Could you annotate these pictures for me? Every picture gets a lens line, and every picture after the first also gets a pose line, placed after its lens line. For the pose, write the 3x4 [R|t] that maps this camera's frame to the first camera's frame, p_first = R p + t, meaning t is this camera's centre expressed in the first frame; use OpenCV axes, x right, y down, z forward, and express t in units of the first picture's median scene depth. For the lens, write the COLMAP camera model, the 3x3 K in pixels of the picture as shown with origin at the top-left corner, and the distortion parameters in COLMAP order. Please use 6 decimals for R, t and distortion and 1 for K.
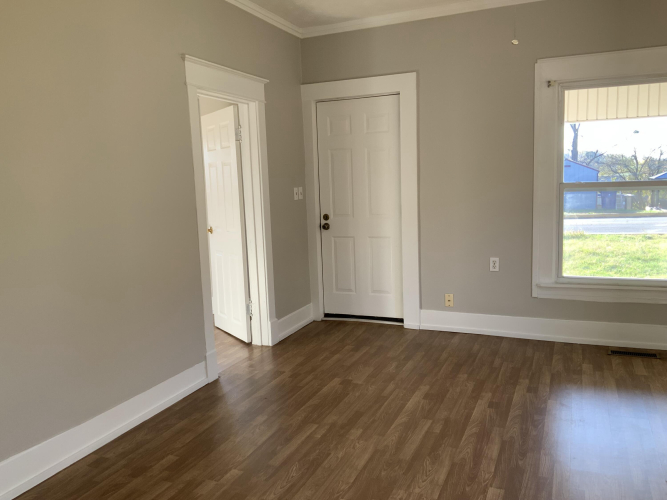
lens RADIAL K [[557.4, 0, 332.9], [0, 557.4, 248.4], [0, 0, 1]] dist [0.097186, -0.173712]
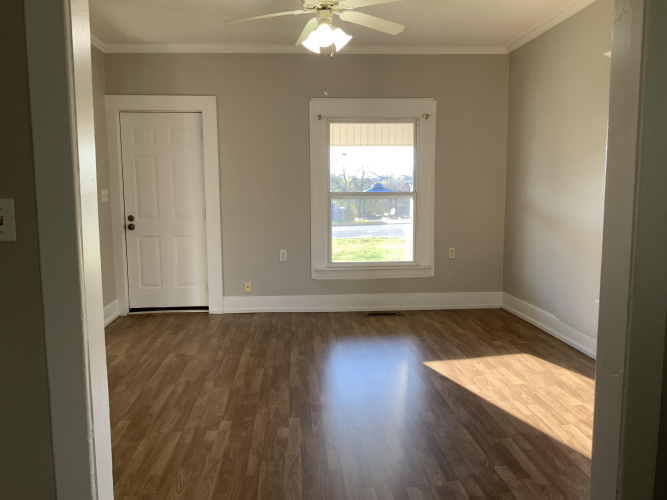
lens RADIAL K [[566.6, 0, 332.7], [0, 566.6, 237.2], [0, 0, 1]] dist [0.281740, -0.550039]
pose [[0.889461, -0.016235, 0.456723, -0.204903], [0.035954, 0.998757, -0.034516, 0.037976], [-0.455595, 0.047121, 0.888939, -0.197579]]
